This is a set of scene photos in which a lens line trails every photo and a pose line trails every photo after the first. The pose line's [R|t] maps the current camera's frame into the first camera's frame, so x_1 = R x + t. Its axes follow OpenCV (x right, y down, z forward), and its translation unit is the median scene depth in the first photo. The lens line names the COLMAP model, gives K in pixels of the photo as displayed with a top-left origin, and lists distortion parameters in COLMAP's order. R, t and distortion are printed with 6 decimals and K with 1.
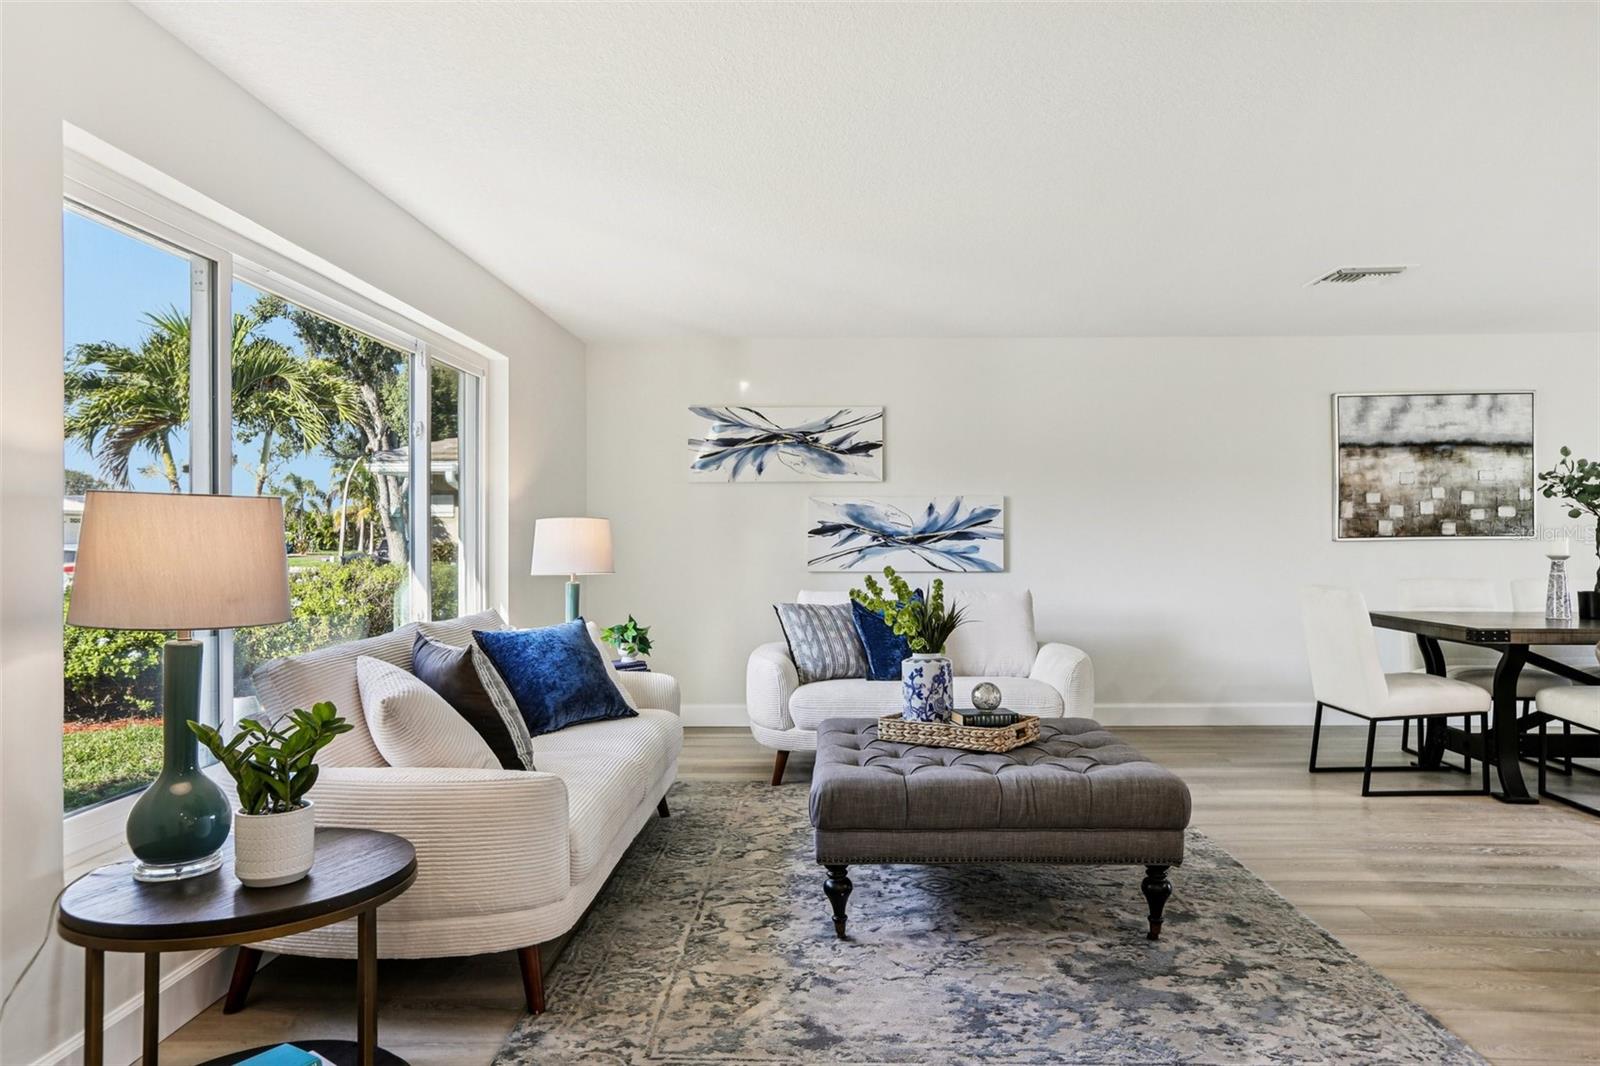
lens RADIAL K [[1033.4, 0, 815.0], [0, 1033.4, 529.0], [0, 0, 1]] dist [-0.034157, 0.060962]
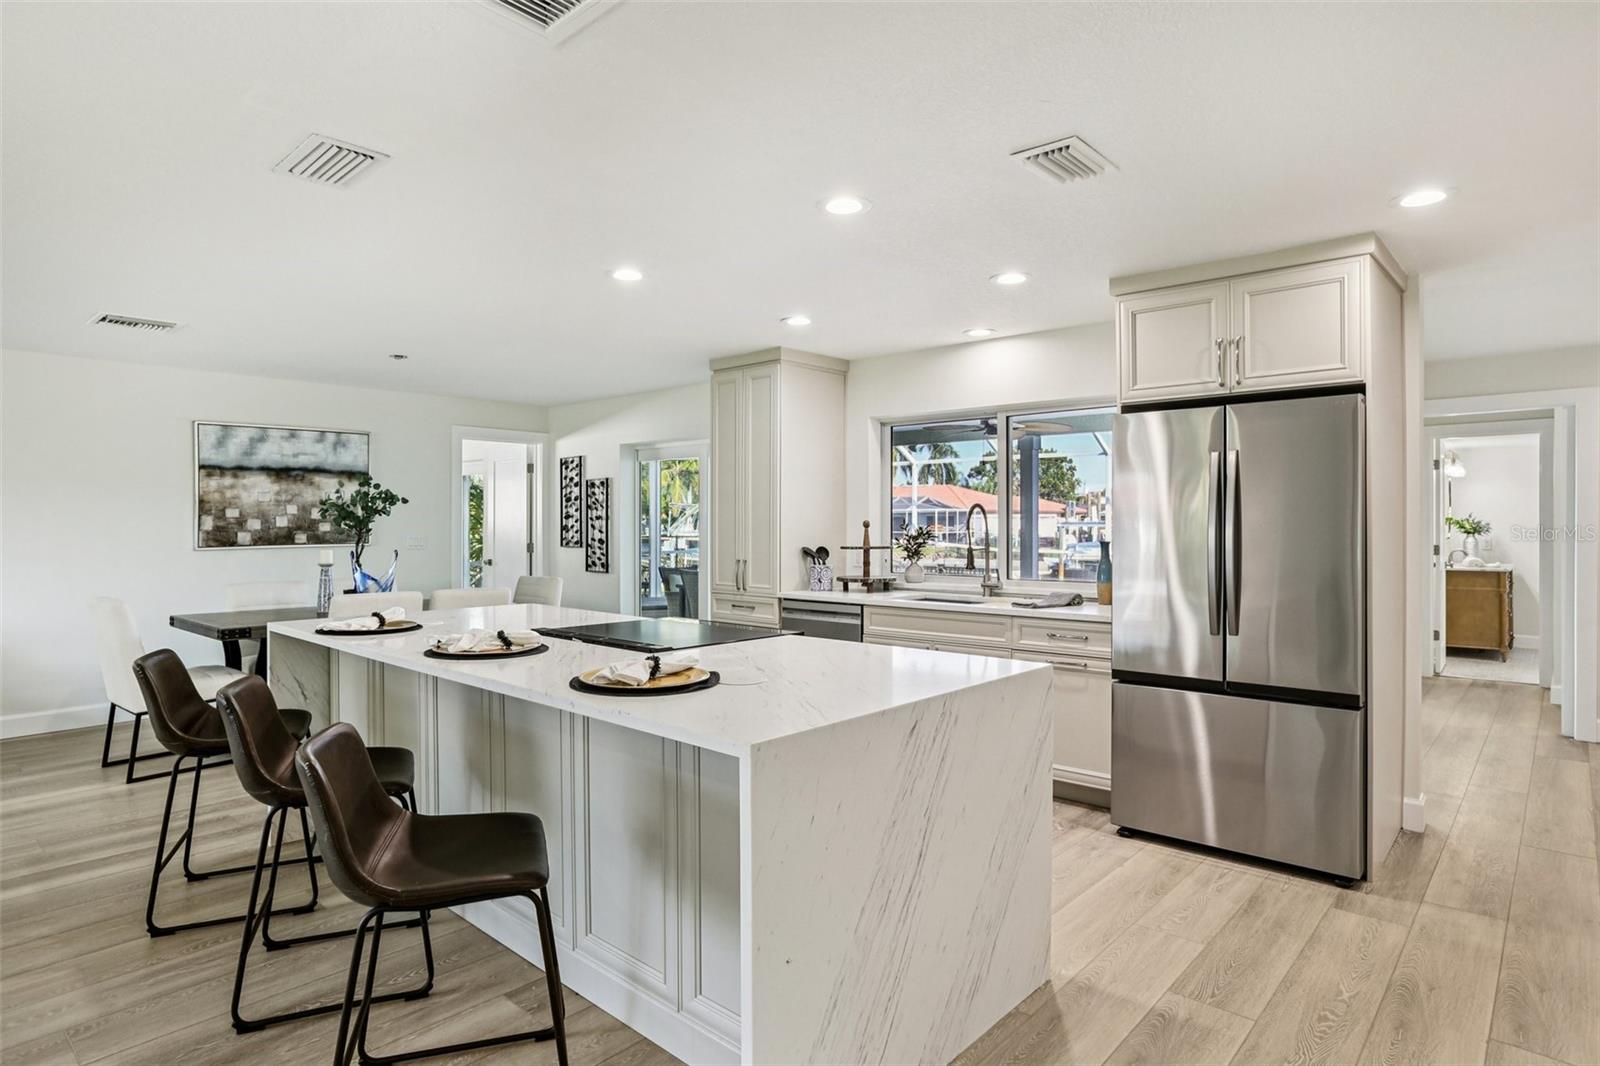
lens RADIAL K [[876.8, 0, 799.8], [0, 876.8, 523.6], [0, 0, 1]] dist [-0.046004, 0.034797]
pose [[0.647544, 0.001953, 0.762025, 0.210618], [-0.006342, 0.999976, 0.002827, -0.024885], [-0.762002, -0.006663, 0.647541, -0.131214]]
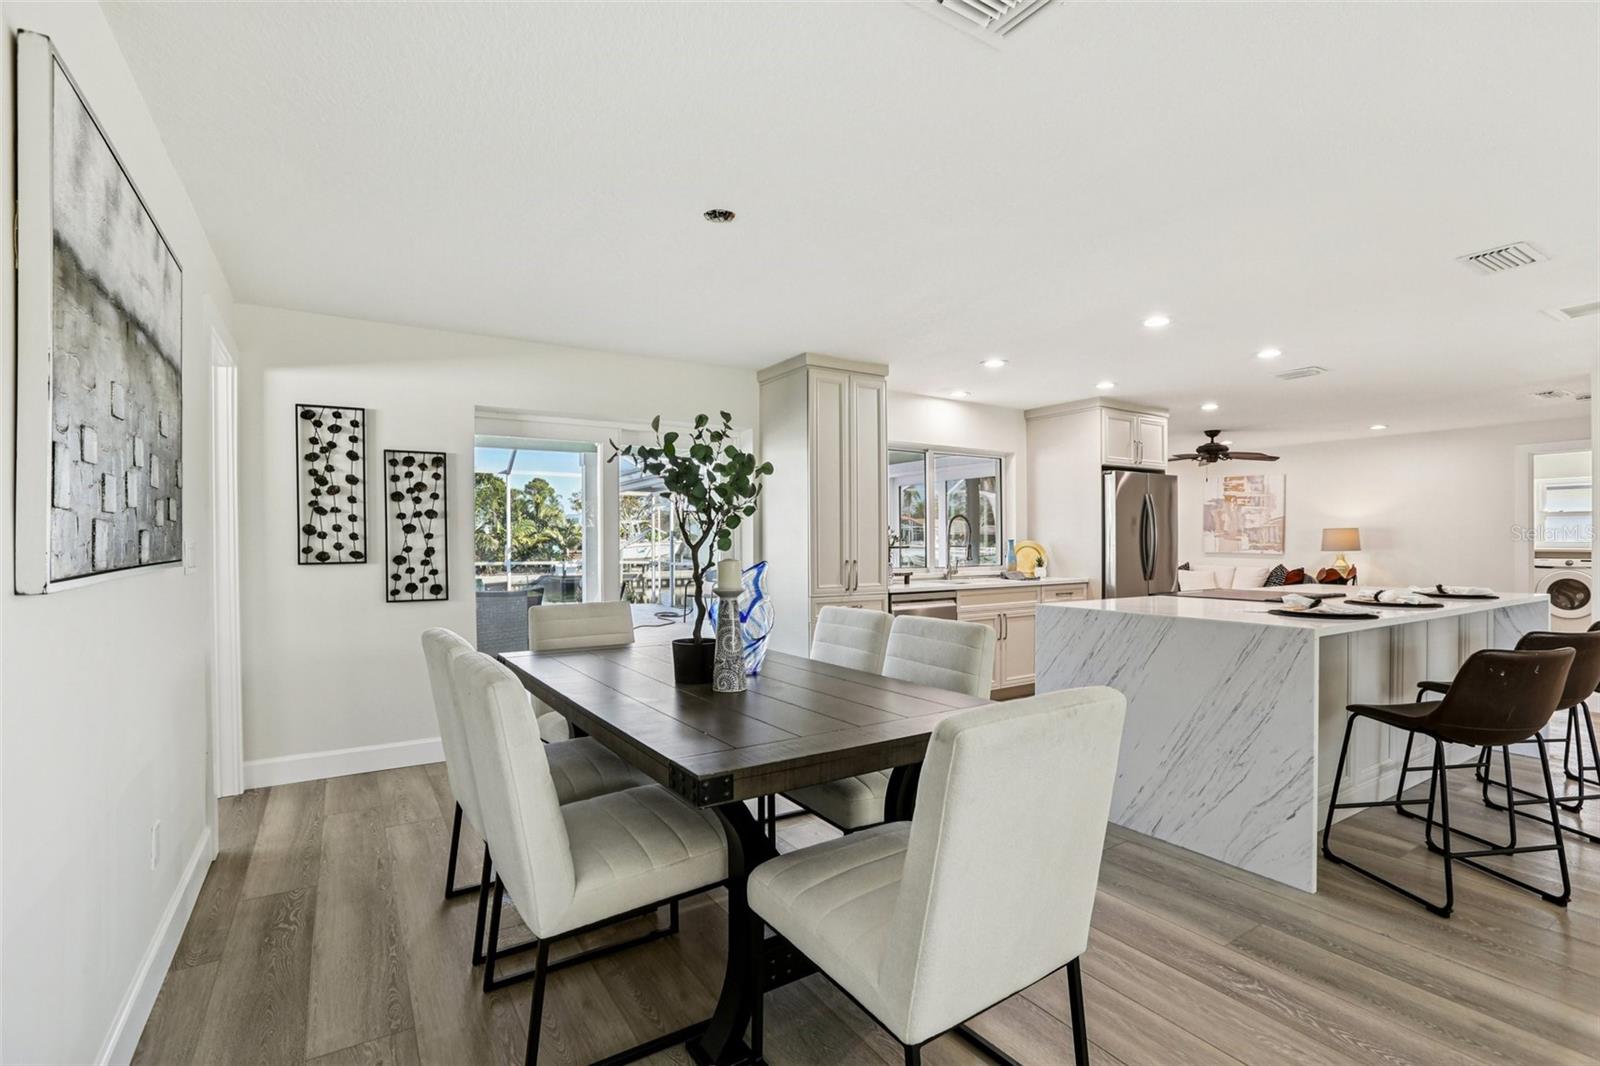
lens RADIAL K [[733.8, 0, 797.5], [0, 733.8, 541.6], [0, 0, 1]] dist [-0.059130, 0.020555]
pose [[-0.559159, 0.003200, 0.829054, 0.251951], [-0.001895, 0.999985, -0.005137, -0.001540], [-0.829058, -0.004443, -0.559144, 0.948678]]
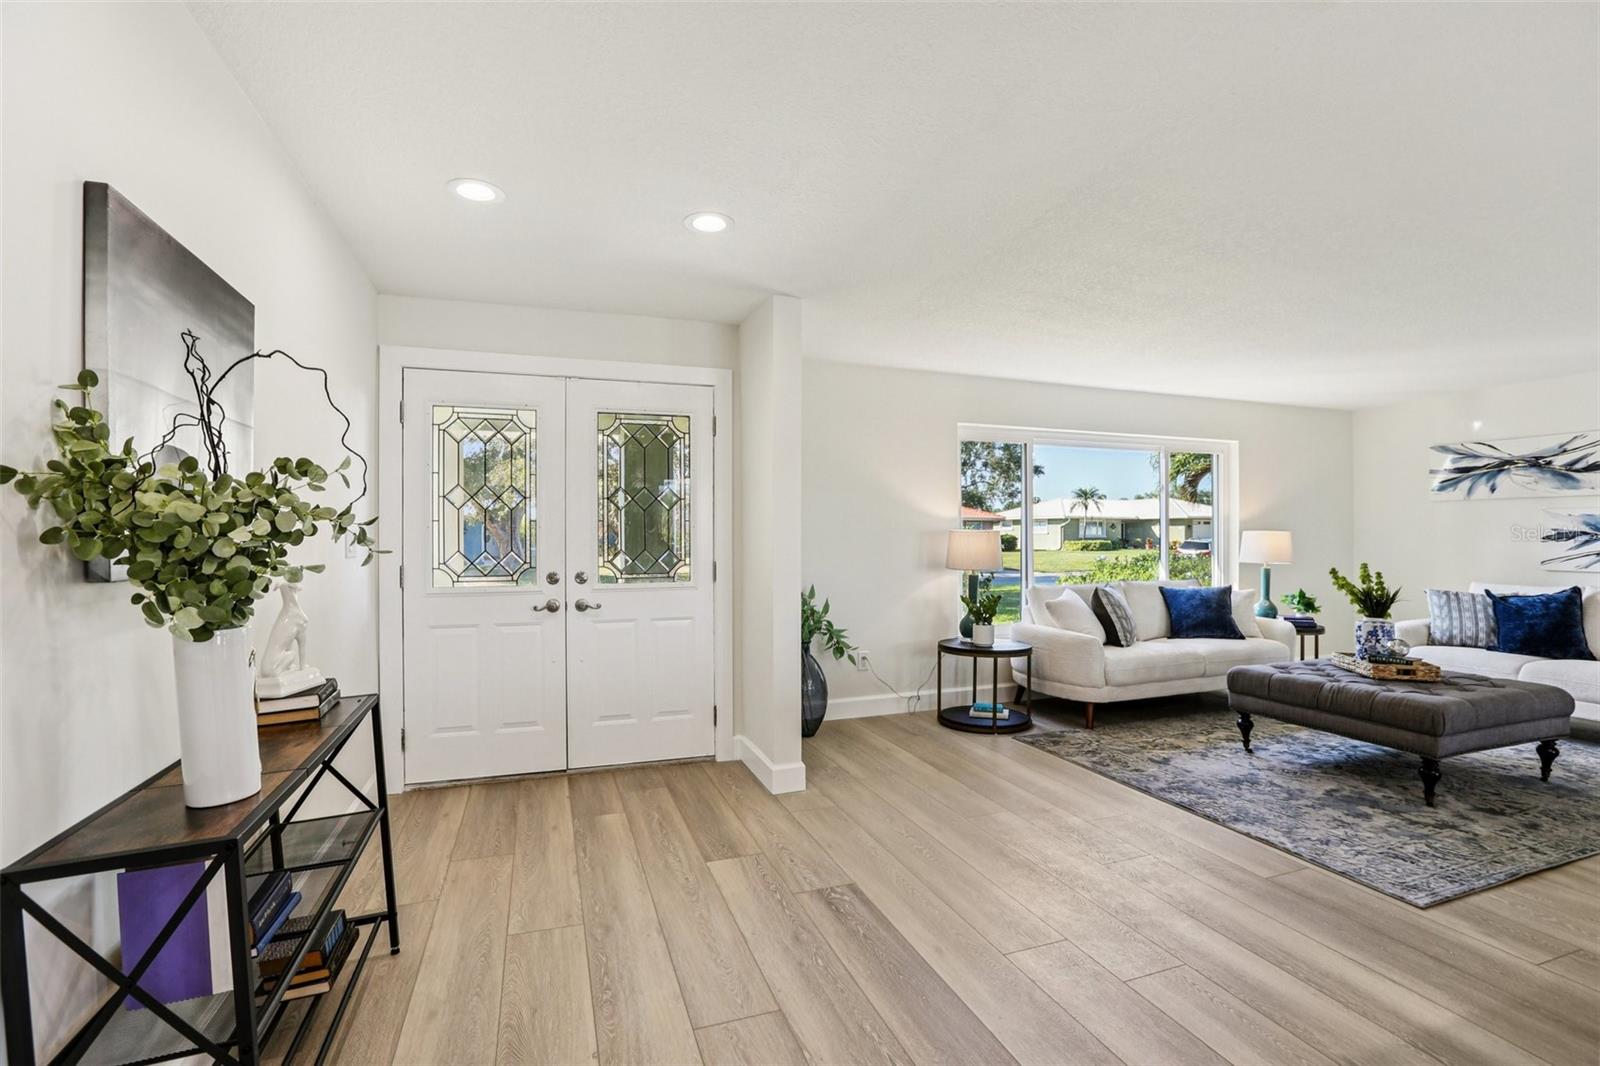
lens RADIAL K [[727.8, 0, 801.2], [0, 727.8, 534.0], [0, 0, 1]] dist [-0.041718, 0.013117]
pose [[0.364957, 0.001431, -0.931023, 0.461296], [0.007466, 0.999962, 0.004463, -0.012143], [0.930994, -0.008580, 0.364933, -0.130413]]
